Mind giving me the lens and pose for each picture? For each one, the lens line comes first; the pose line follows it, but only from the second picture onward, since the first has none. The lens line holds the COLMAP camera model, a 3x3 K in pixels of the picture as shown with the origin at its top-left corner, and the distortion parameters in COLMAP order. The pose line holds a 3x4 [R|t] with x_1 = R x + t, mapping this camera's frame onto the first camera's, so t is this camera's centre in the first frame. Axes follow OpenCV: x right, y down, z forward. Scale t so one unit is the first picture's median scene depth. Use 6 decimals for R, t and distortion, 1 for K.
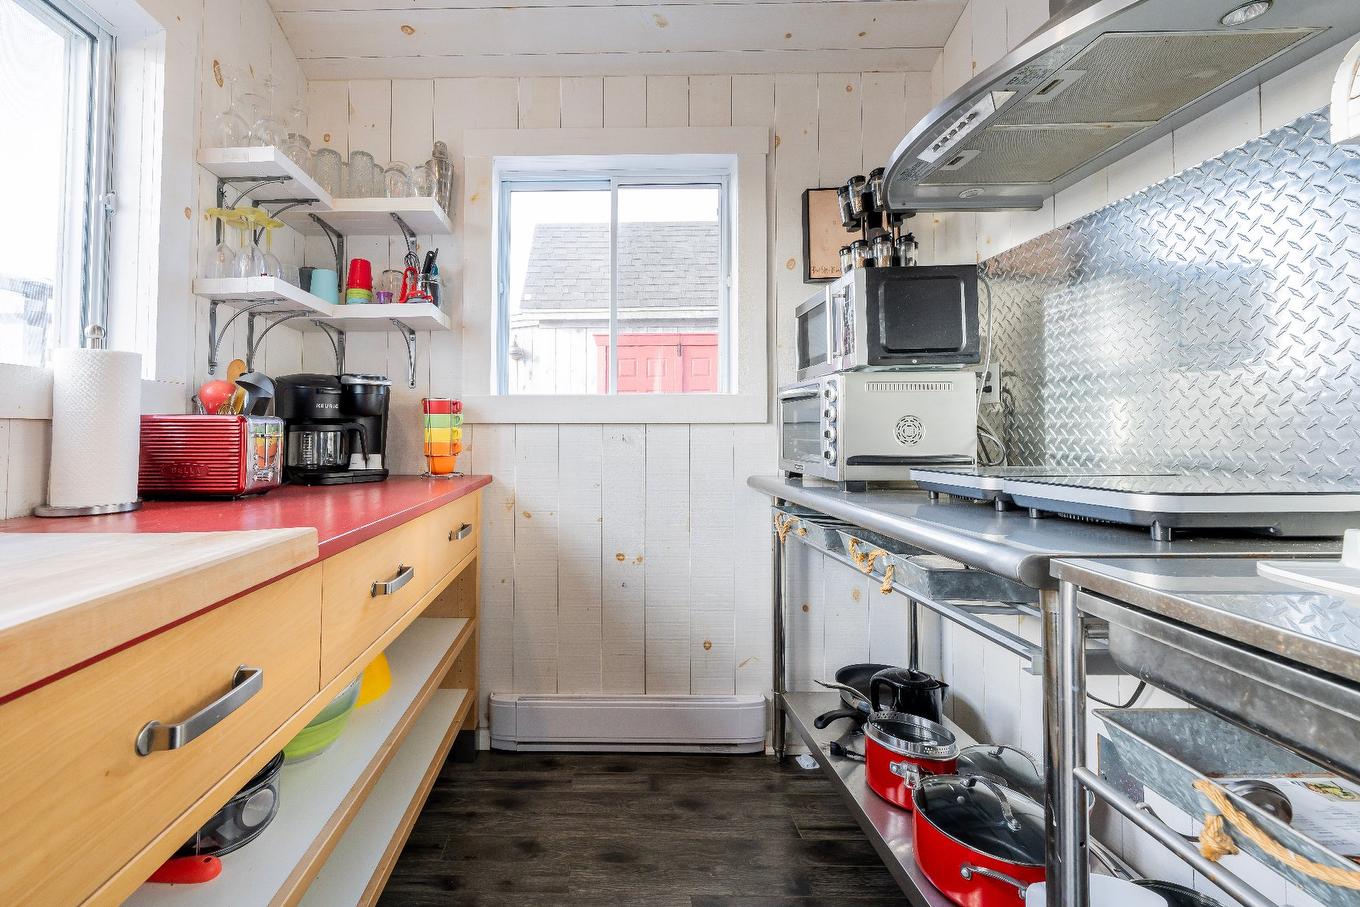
lens RADIAL K [[555.0, 0, 593.2], [0, 555.0, 406.9], [0, 0, 1]] dist [0.000894, 0.000185]
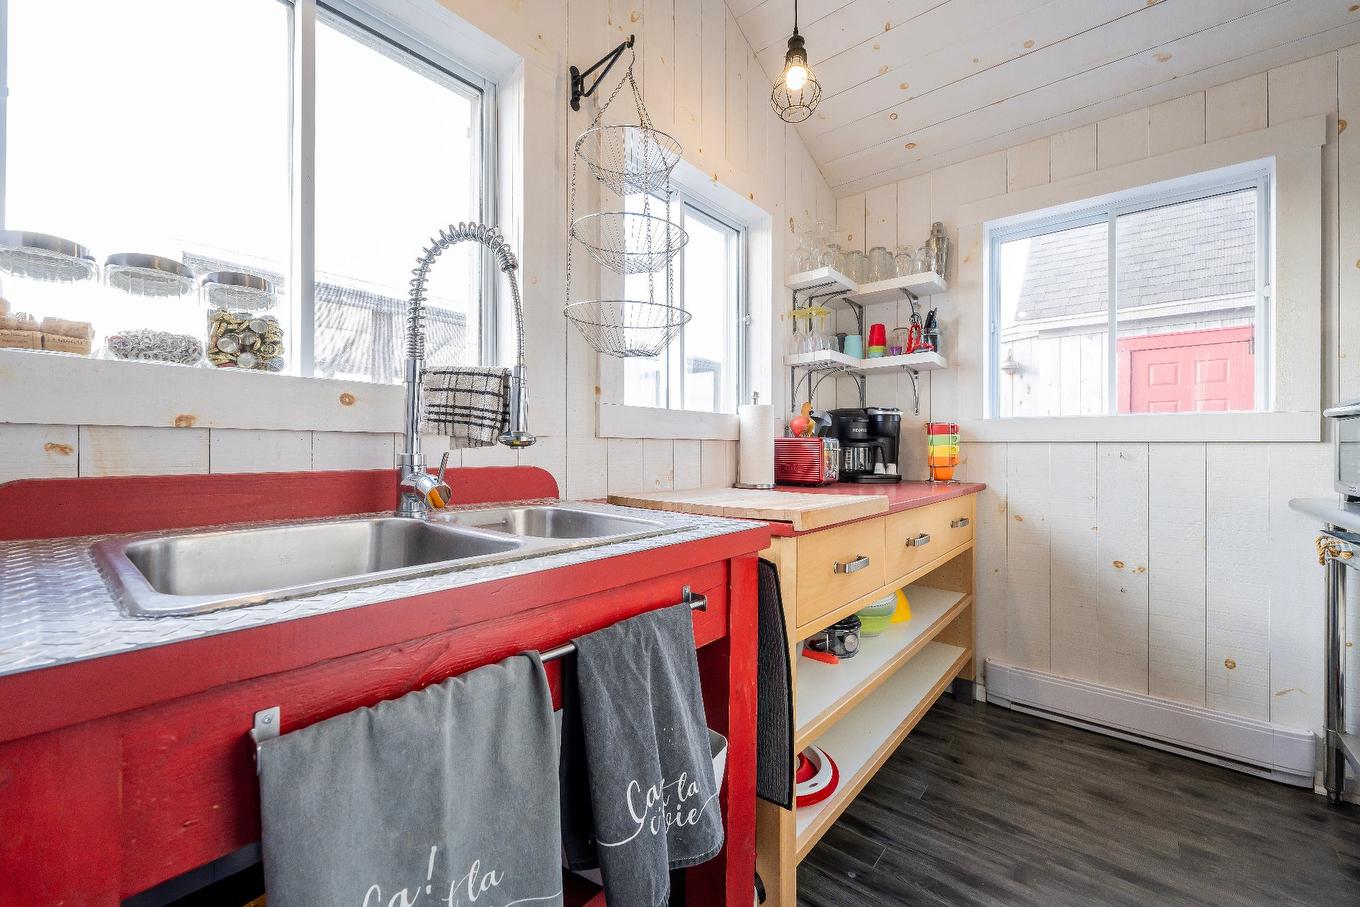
lens RADIAL K [[550.1, 0, 680.1], [0, 550.1, 437.9], [0, 0, 1]] dist [-0.001179, -0.000767]
pose [[0.775747, -0.004772, -0.631026, 0.067273], [0.020286, 0.999643, 0.017379, -0.014750], [0.630718, -0.026282, 0.775567, -0.398498]]
